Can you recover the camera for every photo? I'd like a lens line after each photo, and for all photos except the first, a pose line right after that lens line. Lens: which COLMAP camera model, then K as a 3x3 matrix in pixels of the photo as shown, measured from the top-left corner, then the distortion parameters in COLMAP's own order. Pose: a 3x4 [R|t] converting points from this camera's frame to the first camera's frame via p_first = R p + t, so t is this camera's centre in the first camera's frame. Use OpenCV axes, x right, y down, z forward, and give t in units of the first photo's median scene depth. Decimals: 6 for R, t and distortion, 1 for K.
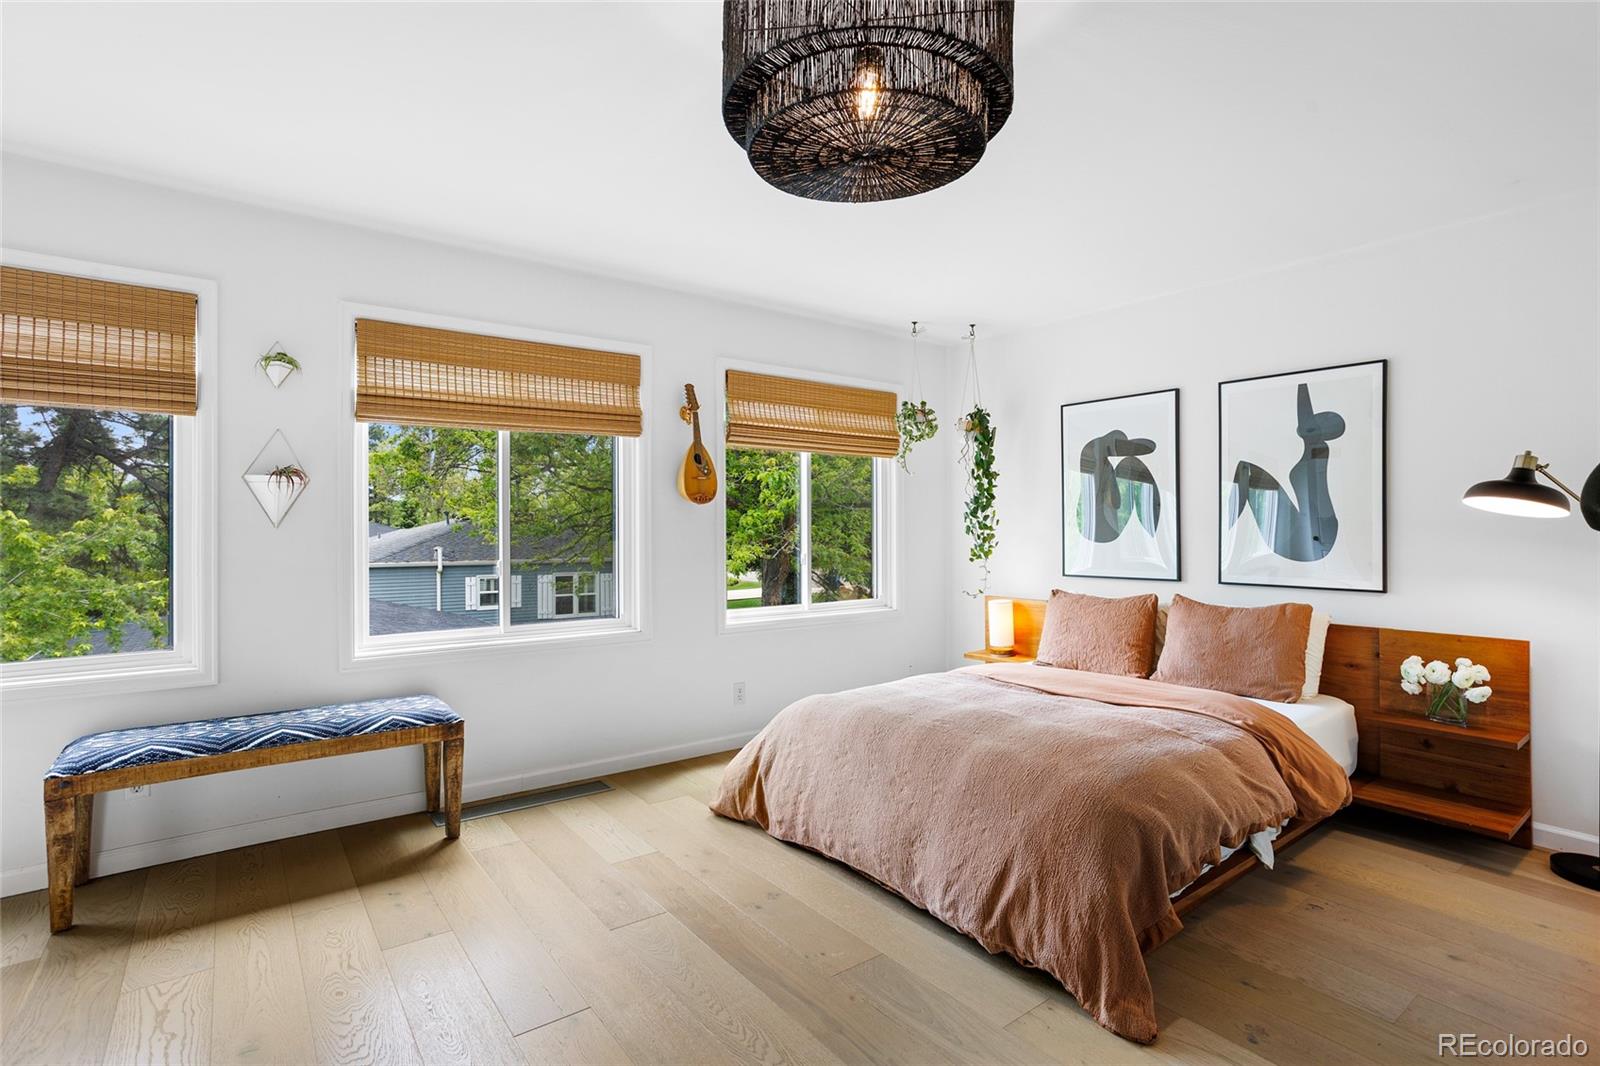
lens RADIAL K [[776.4, 0, 805.2], [0, 776.4, 528.2], [0, 0, 1]] dist [-0.012115, 0.000528]
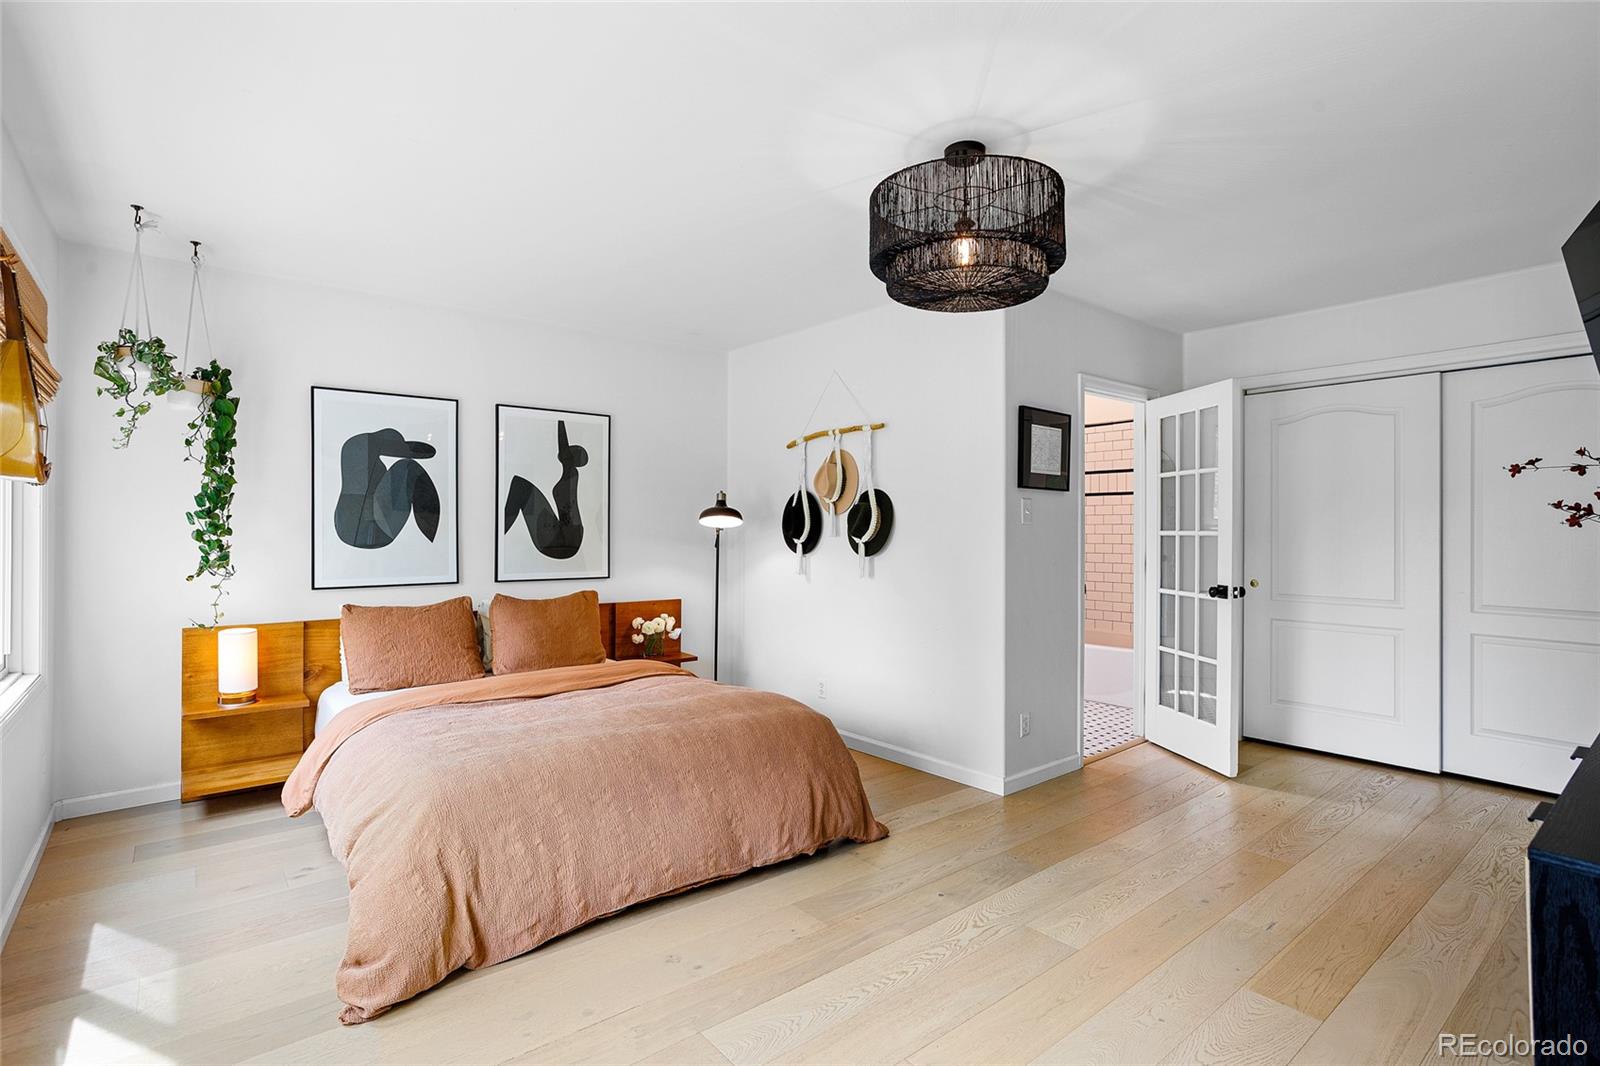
lens RADIAL K [[776.4, 0, 804.5], [0, 776.4, 534.4], [0, 0, 1]] dist [-0.012115, 0.000528]
pose [[-0.017004, -0.004540, 0.999845, -0.648549], [-0.003194, 0.999985, 0.004486, -0.005046], [-0.999850, -0.003117, -0.017018, 0.616801]]
